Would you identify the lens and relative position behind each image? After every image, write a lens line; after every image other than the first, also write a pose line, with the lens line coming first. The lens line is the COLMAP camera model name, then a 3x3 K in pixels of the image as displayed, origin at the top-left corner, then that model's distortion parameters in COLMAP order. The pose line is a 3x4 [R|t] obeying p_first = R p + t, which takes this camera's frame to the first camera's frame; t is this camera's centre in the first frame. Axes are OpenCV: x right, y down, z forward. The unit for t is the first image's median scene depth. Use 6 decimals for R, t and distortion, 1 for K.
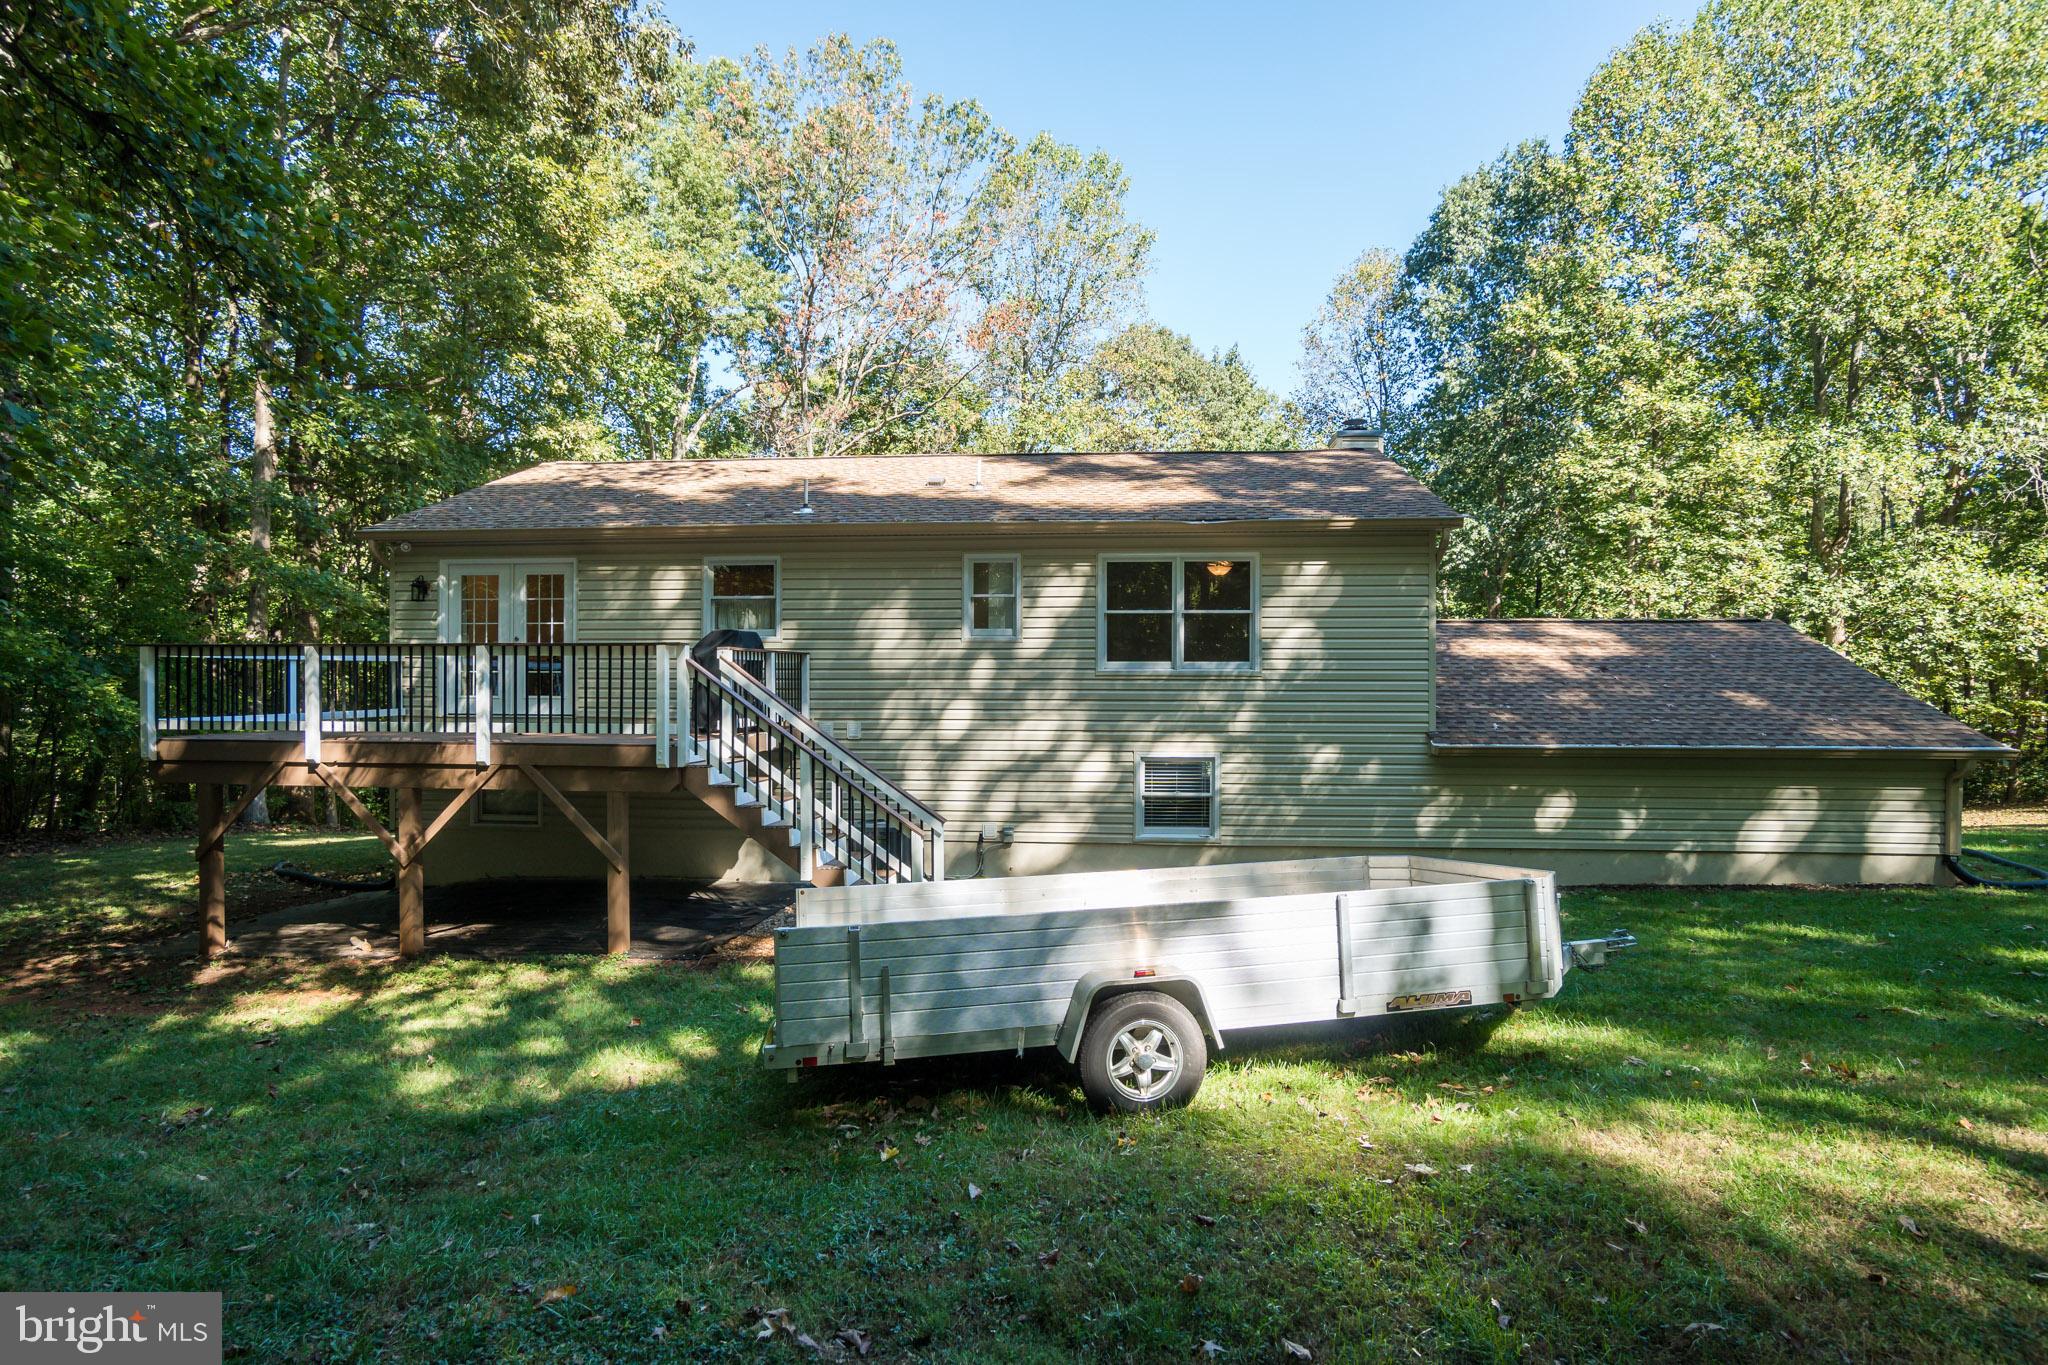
lens RADIAL K [[996.7, 0, 1023.5], [0, 996.7, 687.6], [0, 0, 1]] dist [-0.011165, 0.000348]
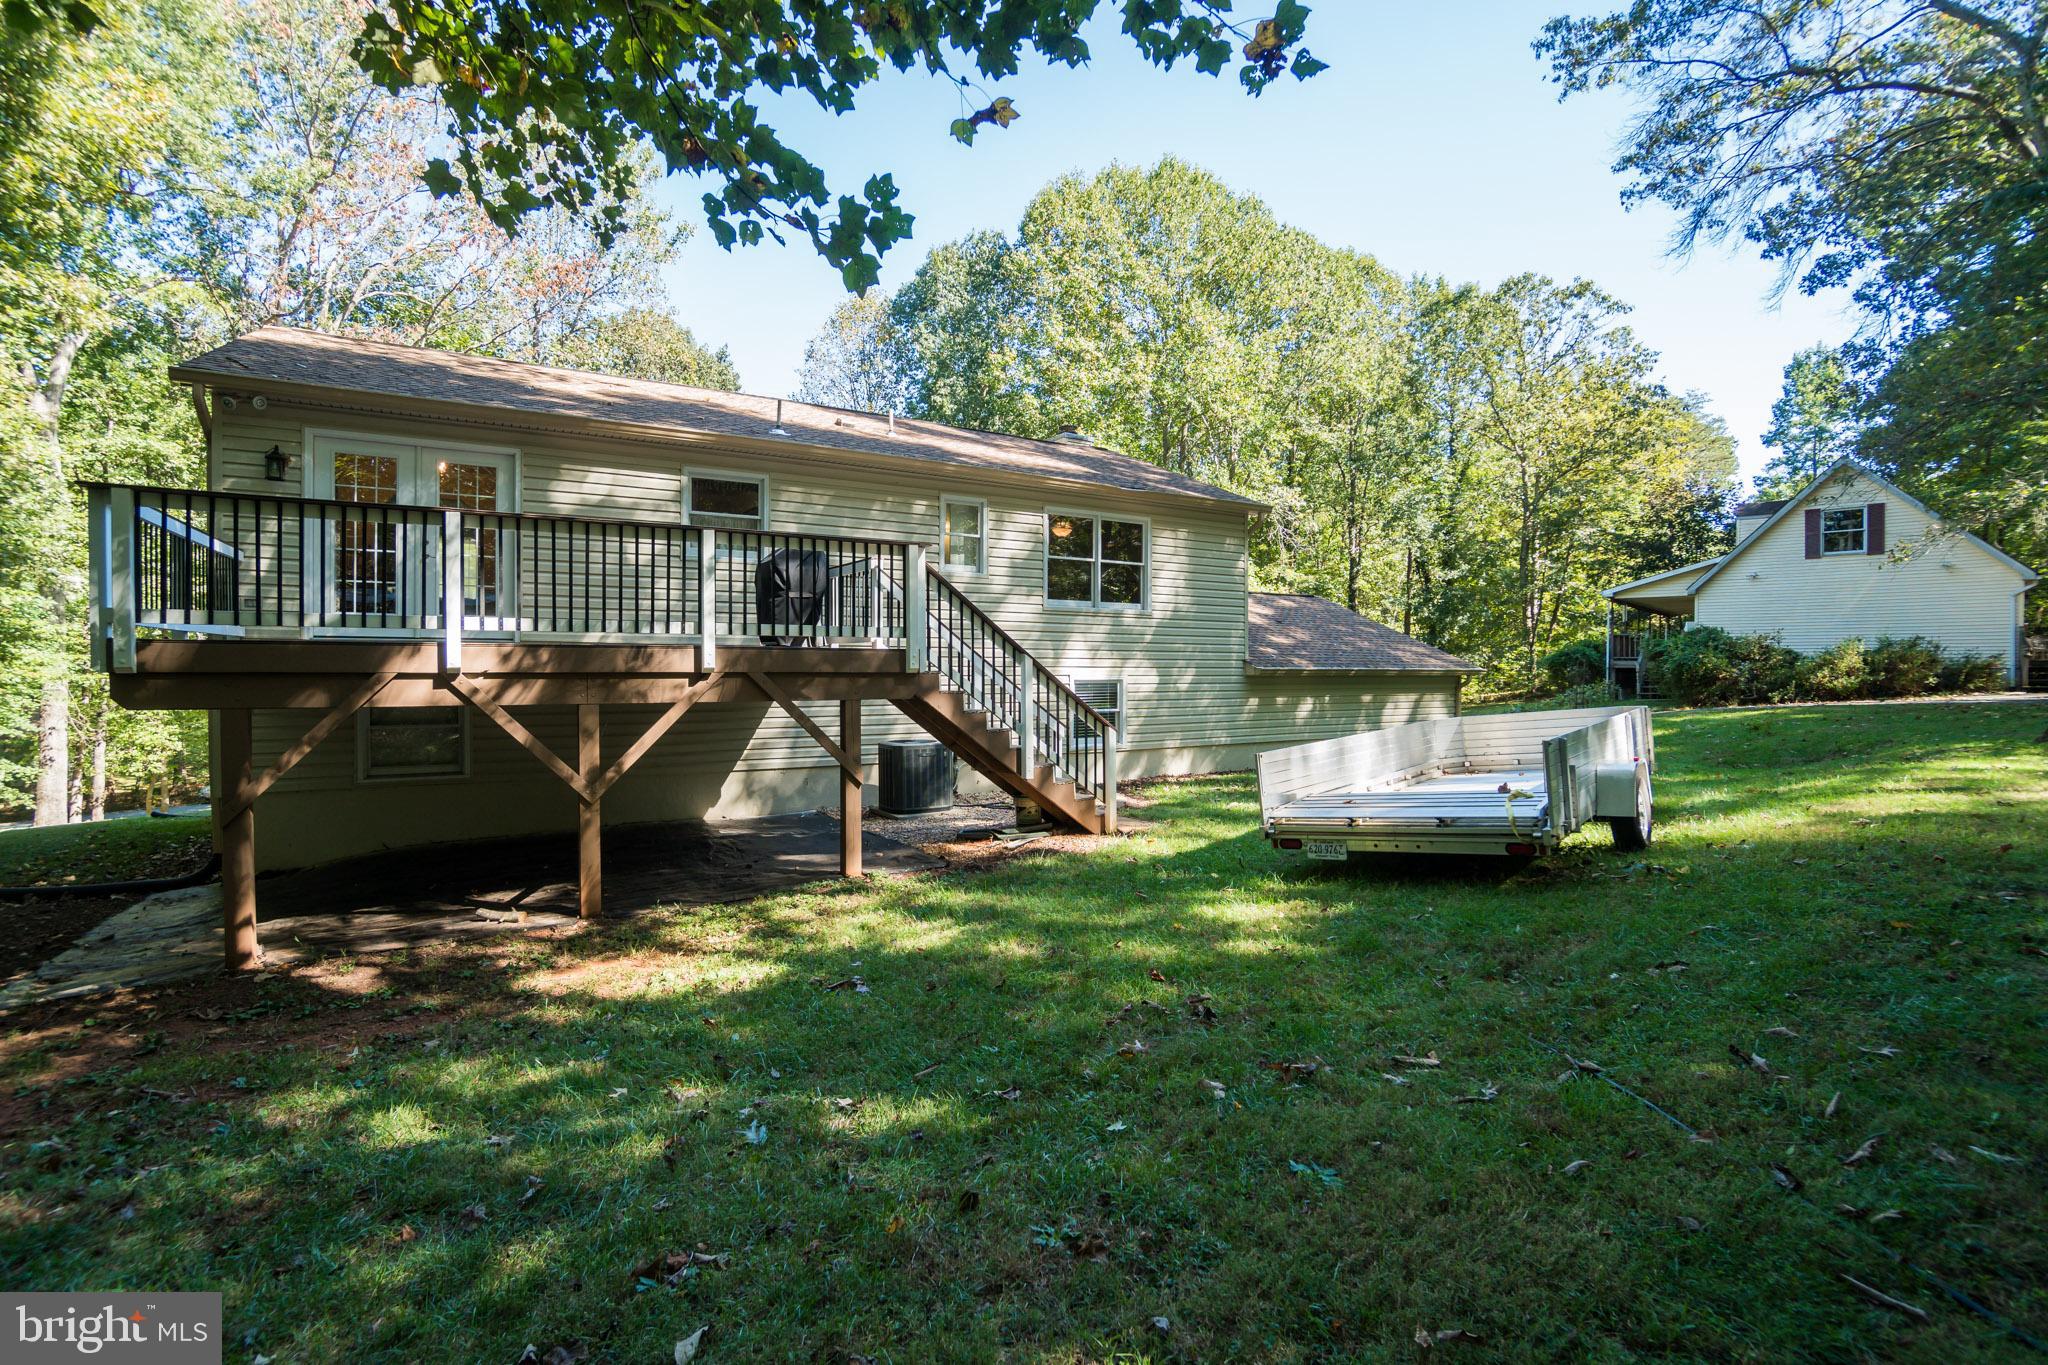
lens RADIAL K [[877.2, 0, 1020.8], [0, 877.2, 667.7], [0, 0, 1]] dist [-0.001185, -0.000042]
pose [[0.828742, -0.003685, 0.559619, -0.554060], [0.000054, 0.999979, 0.006505, 0.051215], [-0.559631, -0.005360, 0.828724, 0.174378]]
